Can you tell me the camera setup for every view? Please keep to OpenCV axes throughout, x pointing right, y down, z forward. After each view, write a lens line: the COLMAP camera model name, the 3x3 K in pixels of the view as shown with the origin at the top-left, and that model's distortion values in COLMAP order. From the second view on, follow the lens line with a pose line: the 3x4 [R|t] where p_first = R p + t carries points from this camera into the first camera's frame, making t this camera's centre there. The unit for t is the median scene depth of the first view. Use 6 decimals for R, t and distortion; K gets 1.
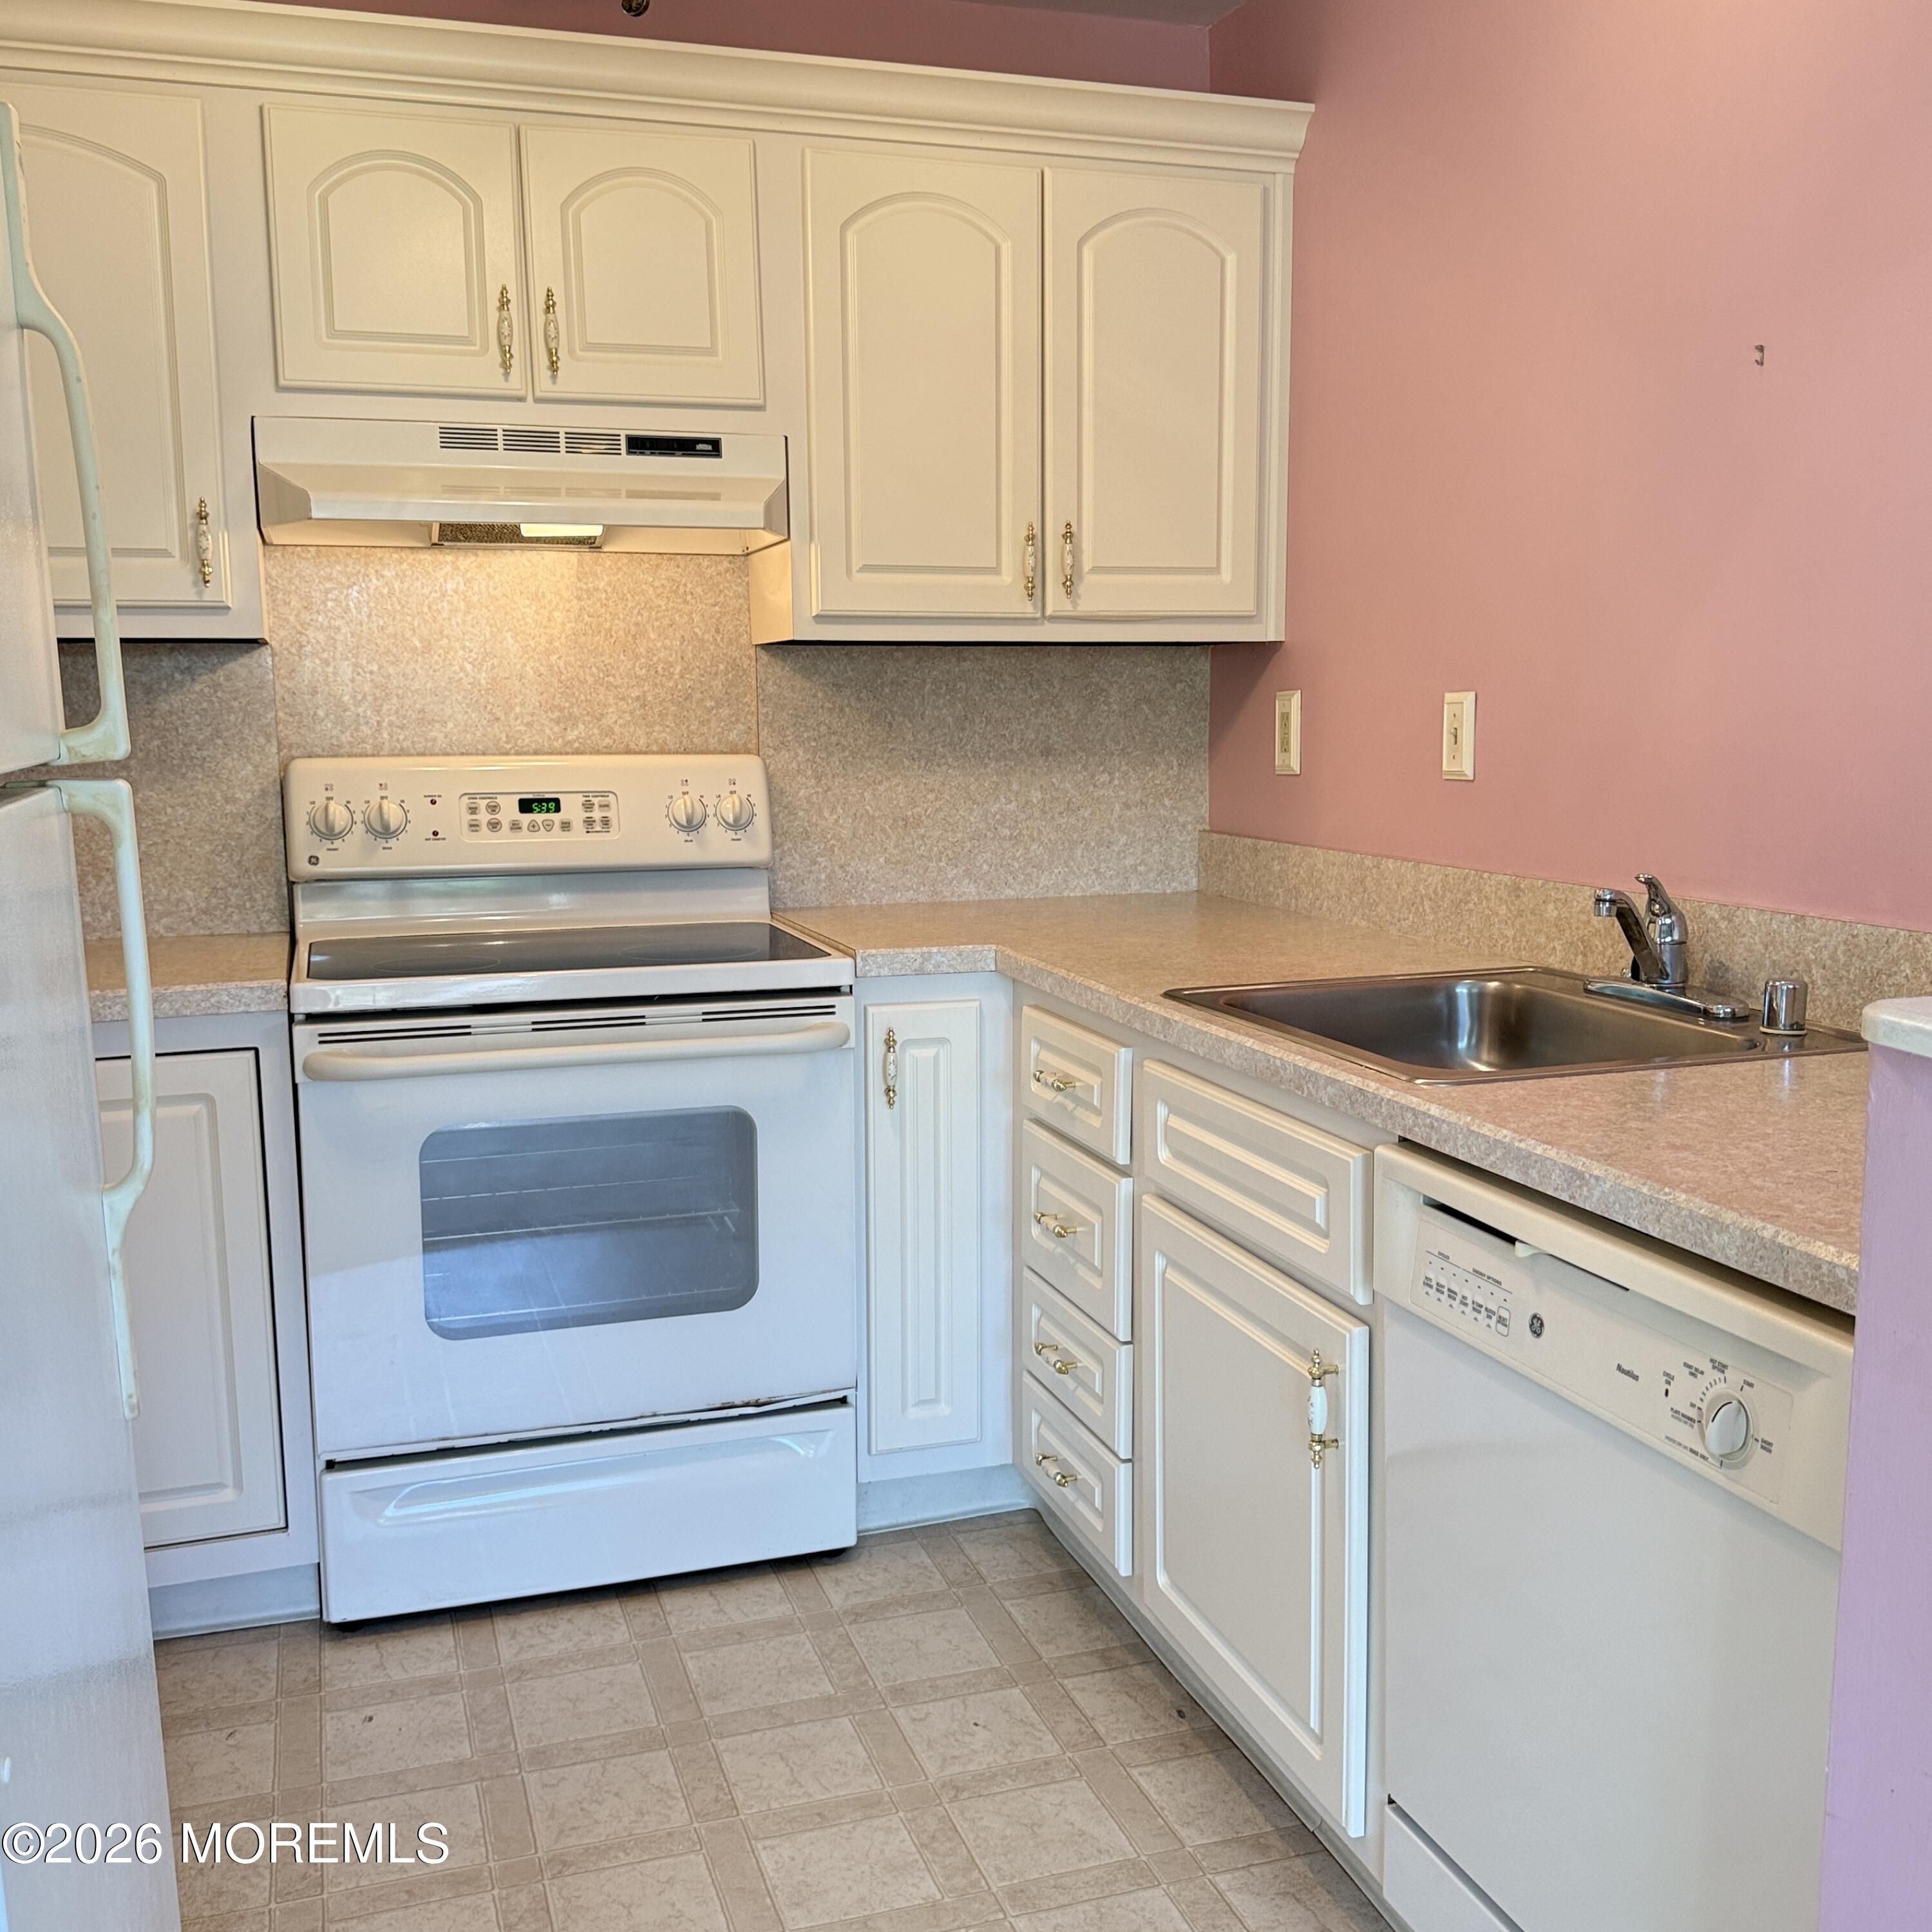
lens RADIAL K [[1962.0, 0, 993.8], [0, 1962.0, 962.4], [0, 0, 1]] dist [0.249095, -0.566580]
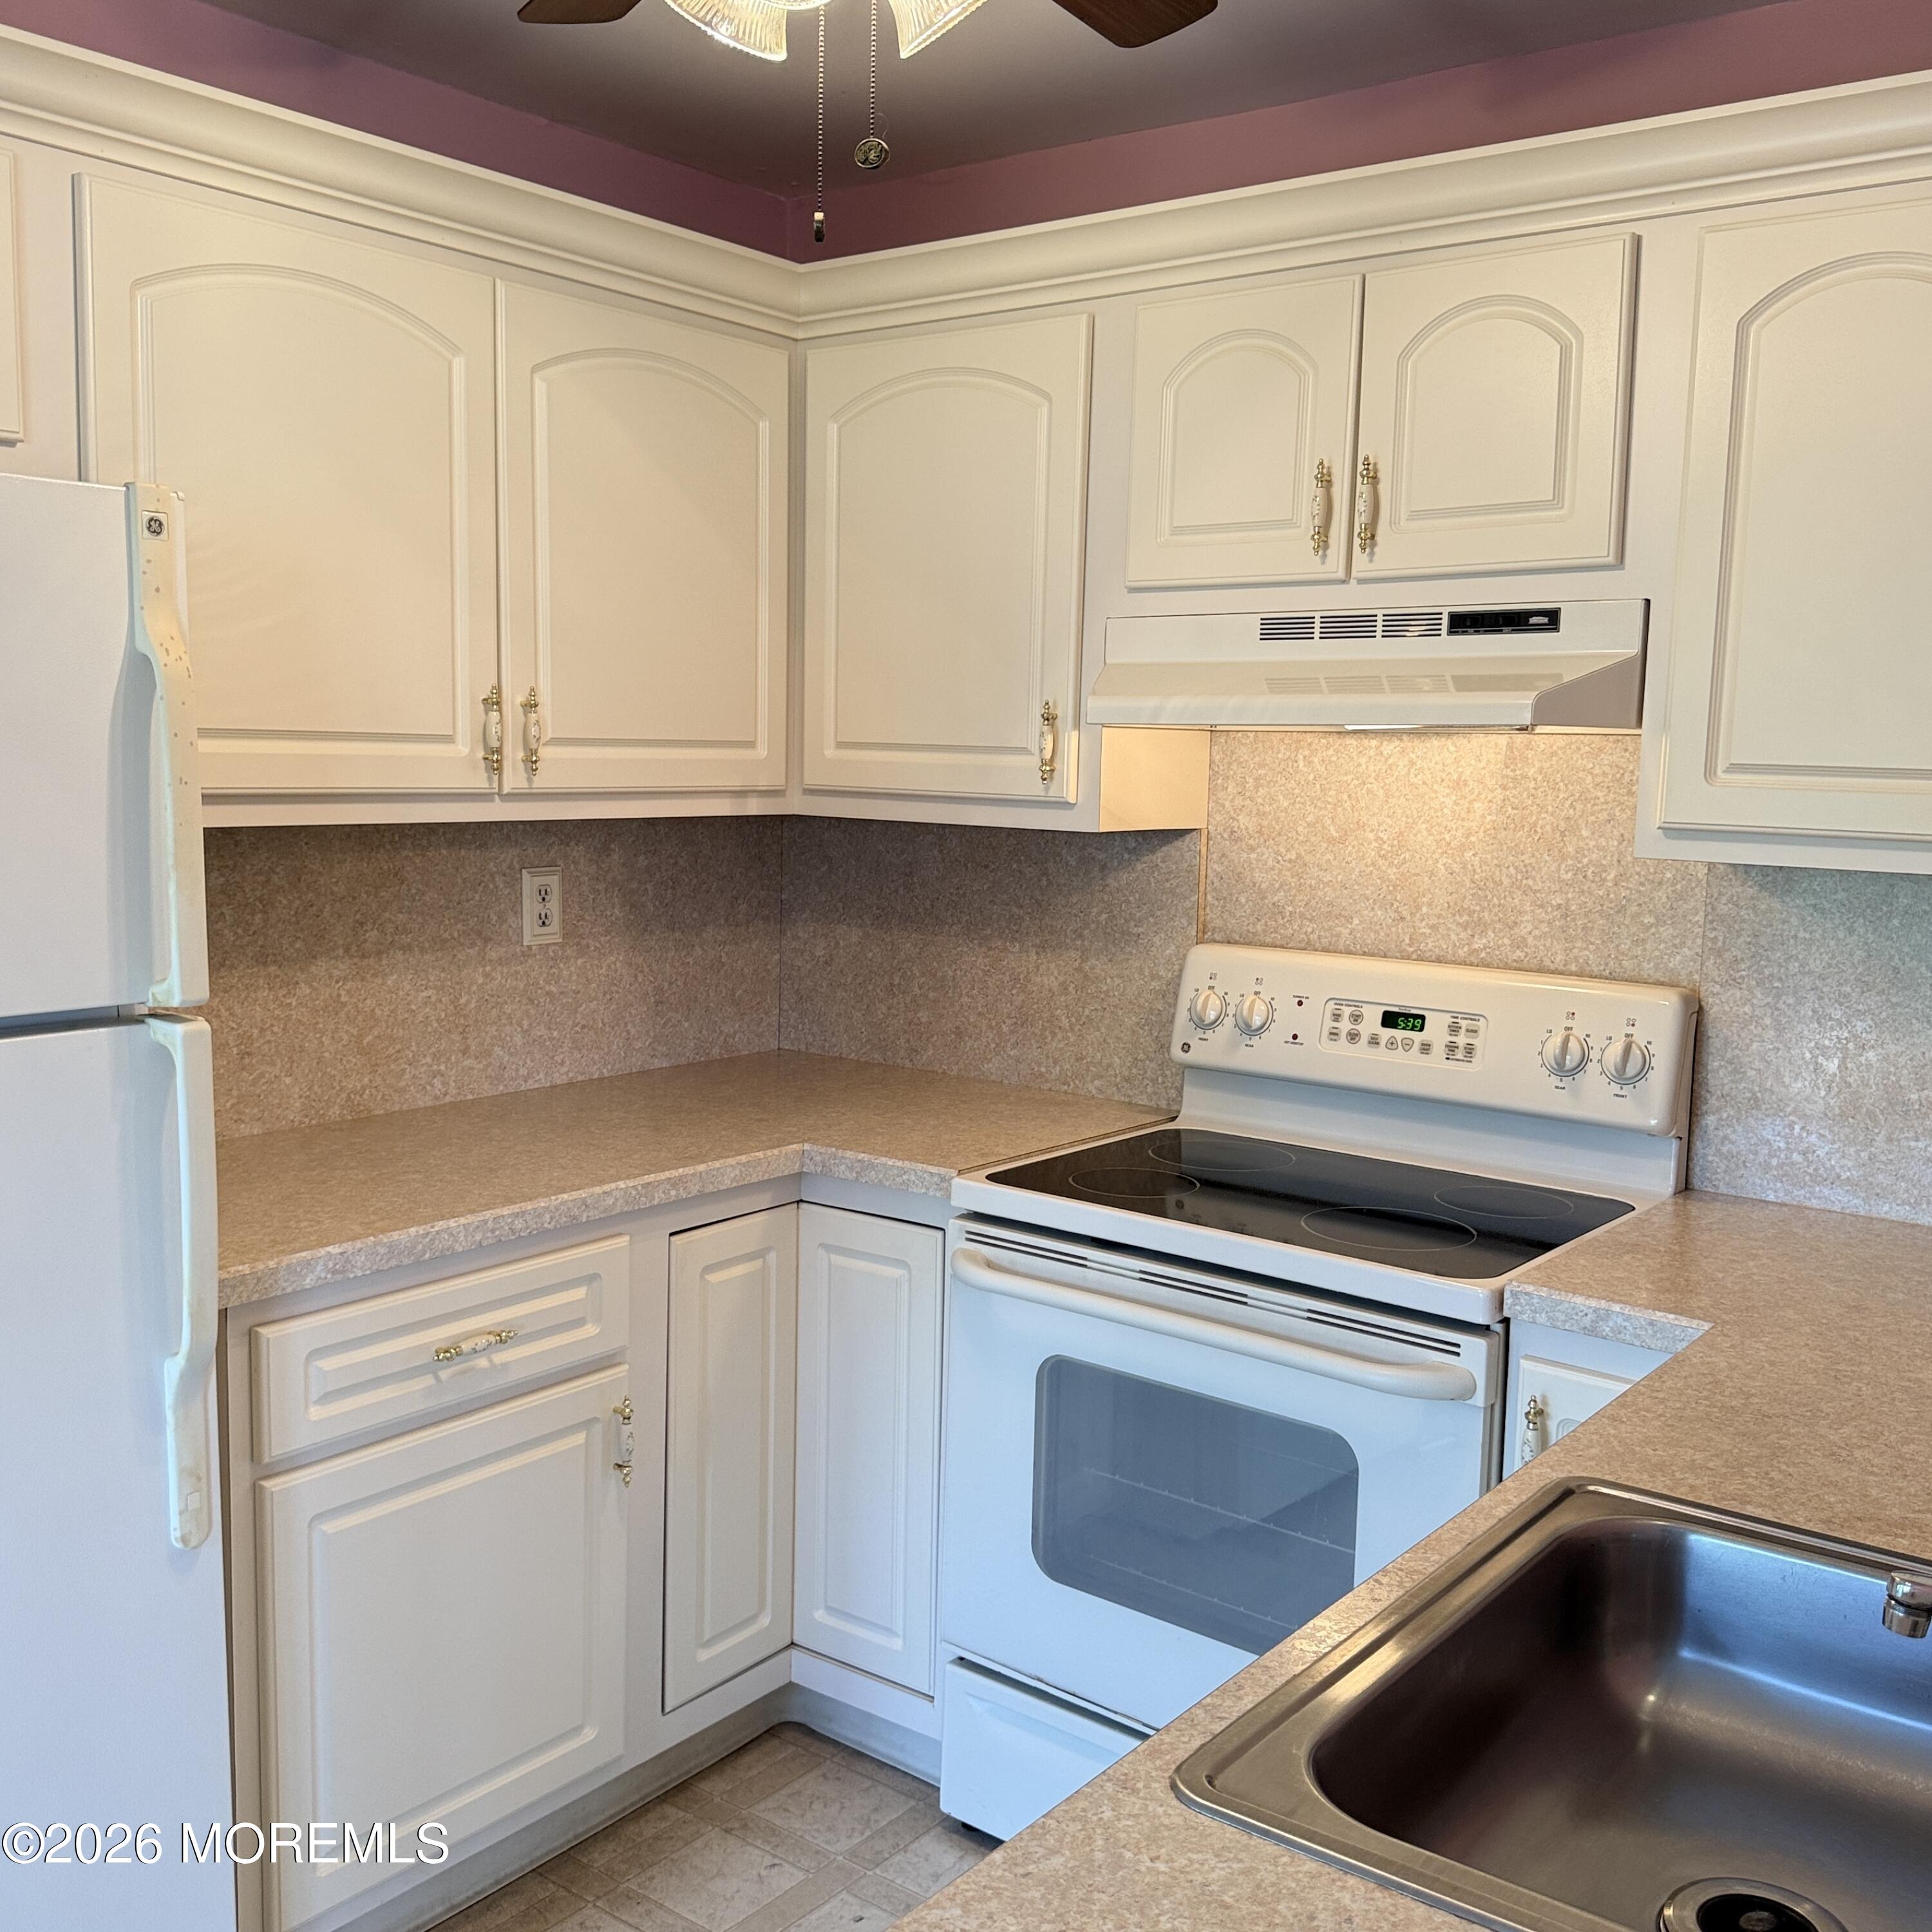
lens RADIAL K [[1962.0, 0, 993.8], [0, 1962.0, 962.4], [0, 0, 1]] dist [0.249095, -0.566580]
pose [[0.557342, 0.119984, -0.821568, 0.390636], [-0.140194, 0.988895, 0.049316, -0.123185], [0.818362, 0.087693, 0.567974, 0.352006]]
